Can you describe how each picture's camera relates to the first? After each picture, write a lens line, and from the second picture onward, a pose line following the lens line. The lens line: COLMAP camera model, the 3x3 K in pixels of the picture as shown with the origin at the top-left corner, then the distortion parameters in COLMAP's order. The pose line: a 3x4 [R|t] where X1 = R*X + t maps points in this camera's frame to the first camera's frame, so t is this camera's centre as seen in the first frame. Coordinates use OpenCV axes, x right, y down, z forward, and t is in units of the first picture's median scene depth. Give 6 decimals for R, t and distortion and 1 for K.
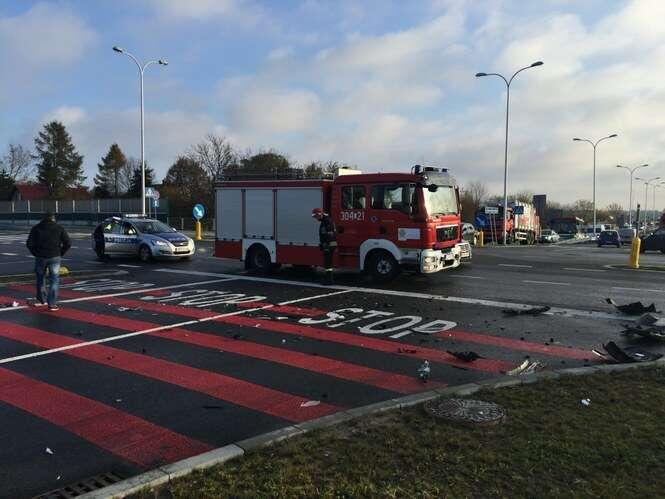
lens RADIAL K [[558.8, 0, 332.5], [0, 558.8, 249.5], [0, 0, 1]] dist [-0.002518, -0.012241]
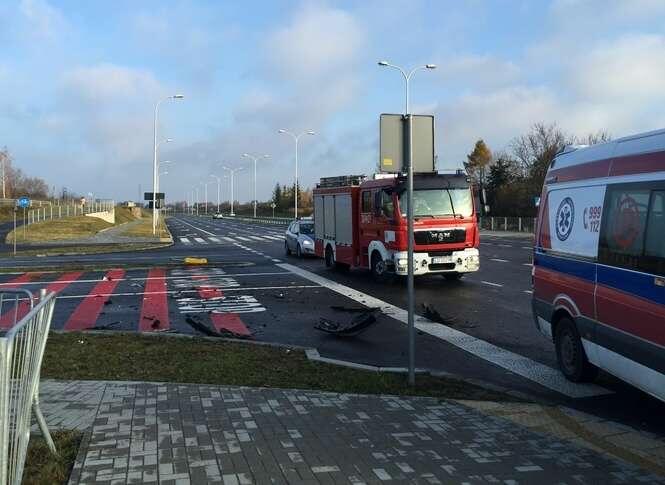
lens RADIAL K [[617.2, 0, 297.6], [0, 617.2, 241.4], [0, 0, 1]] dist [0.002702, 0.005037]
pose [[0.735813, 0.015937, -0.676997, 0.133301], [-0.025714, 0.999660, -0.004415, -0.001572], [0.676696, 0.020657, 0.735972, 0.007769]]
